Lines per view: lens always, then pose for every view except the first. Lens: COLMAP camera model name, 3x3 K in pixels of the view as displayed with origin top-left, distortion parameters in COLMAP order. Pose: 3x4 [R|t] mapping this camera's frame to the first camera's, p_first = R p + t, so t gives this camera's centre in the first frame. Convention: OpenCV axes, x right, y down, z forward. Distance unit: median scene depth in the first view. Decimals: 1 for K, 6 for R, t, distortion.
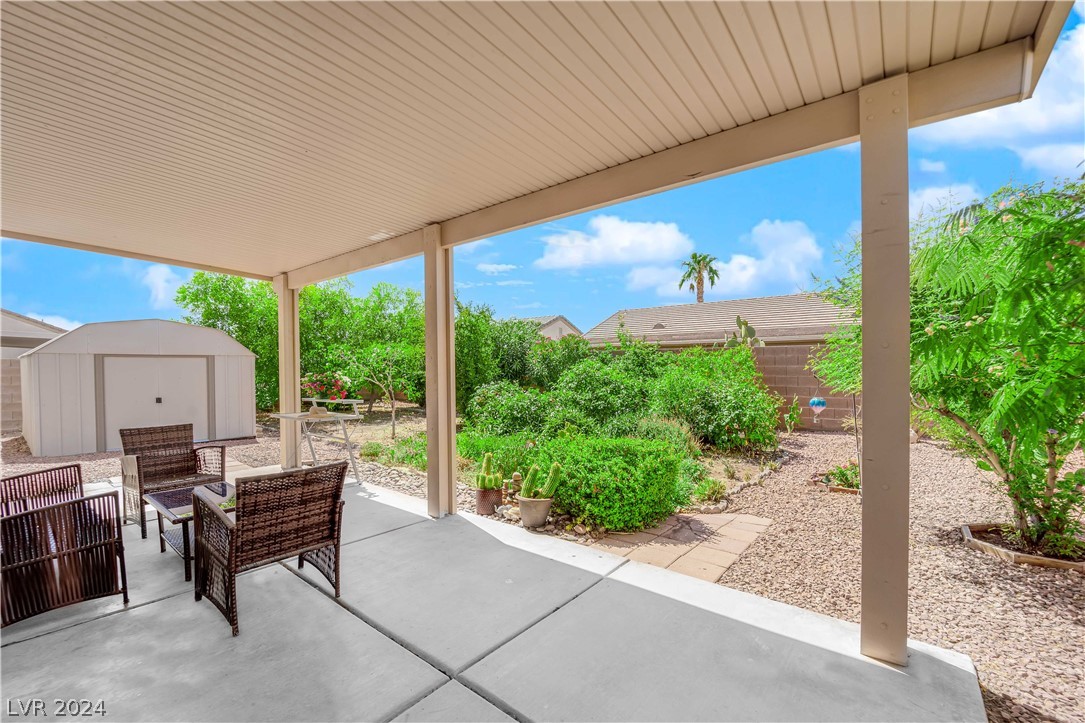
lens RADIAL K [[444.2, 0, 541.1], [0, 444.2, 378.3], [0, 0, 1]] dist [-0.001518, -0.000057]
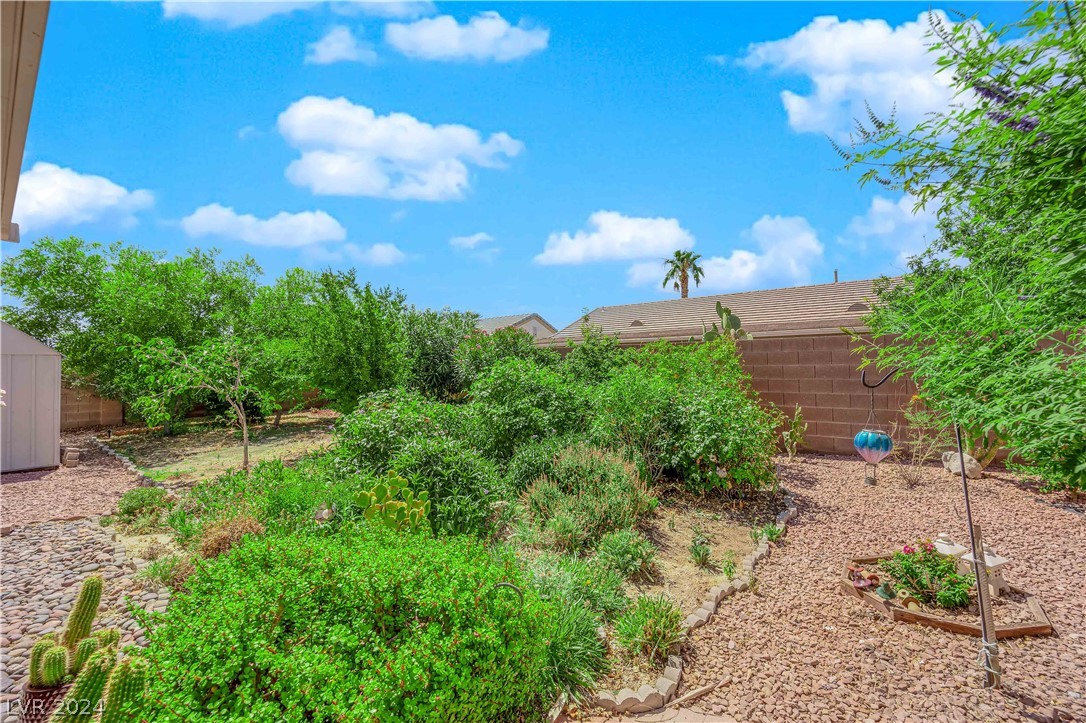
lens RADIAL K [[435.7, 0, 542.5], [0, 435.7, 358.9], [0, 0, 1]] dist [-0.004348, -0.007062]
pose [[0.999848, -0.005606, 0.016488, 0.150702], [0.006401, 0.998799, -0.048578, -0.005625], [-0.016196, 0.048676, 0.998683, 0.303965]]
